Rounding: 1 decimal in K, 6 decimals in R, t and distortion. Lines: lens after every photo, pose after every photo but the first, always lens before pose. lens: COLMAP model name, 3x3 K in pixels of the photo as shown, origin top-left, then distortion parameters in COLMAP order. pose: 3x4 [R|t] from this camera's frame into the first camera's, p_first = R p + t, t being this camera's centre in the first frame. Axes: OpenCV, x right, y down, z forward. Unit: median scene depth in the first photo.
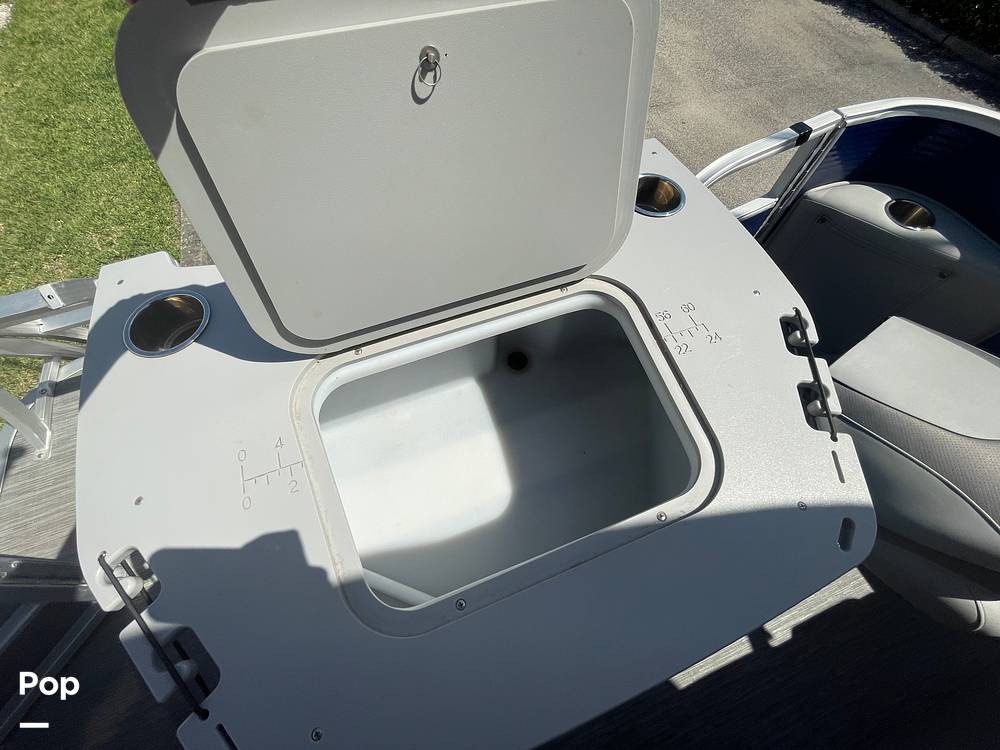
lens RADIAL K [[402.2, 0, 500.2], [0, 402.2, 373.9], [0, 0, 1]] dist [-0.004143, 0.000936]
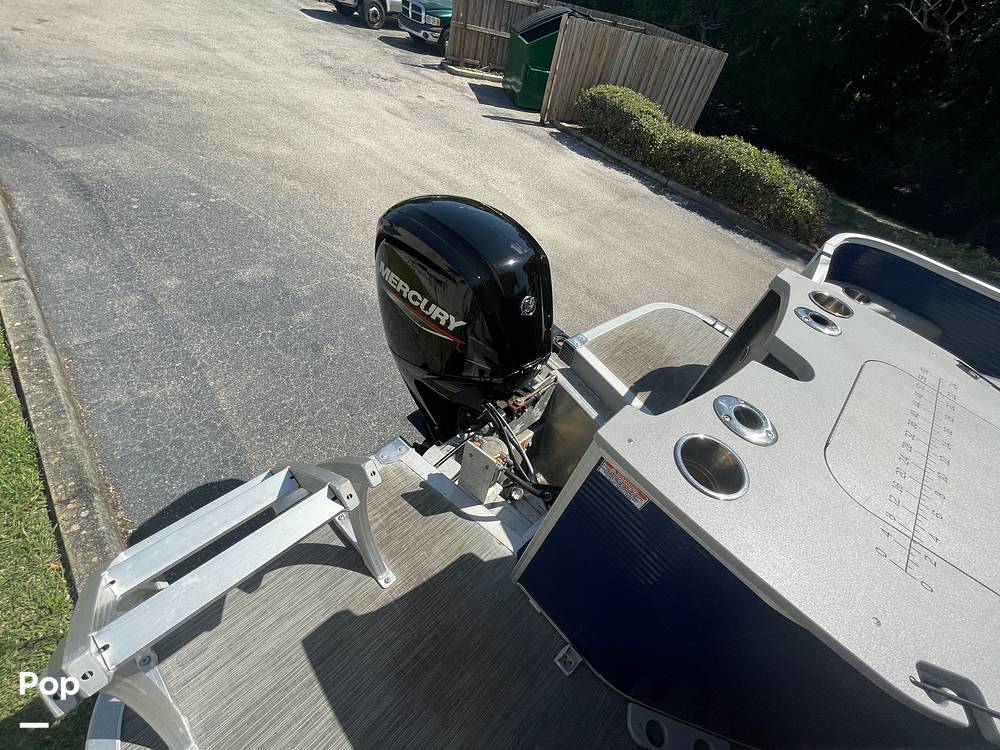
lens RADIAL K [[402.2, 0, 499.4], [0, 402.2, 374.8], [0, 0, 1]] dist [-0.004143, 0.000936]
pose [[0.909041, -0.171667, 0.379704, -0.861734], [0.253767, 0.950807, -0.177672, -0.153019], [-0.330525, 0.257868, 0.907886, 0.070590]]
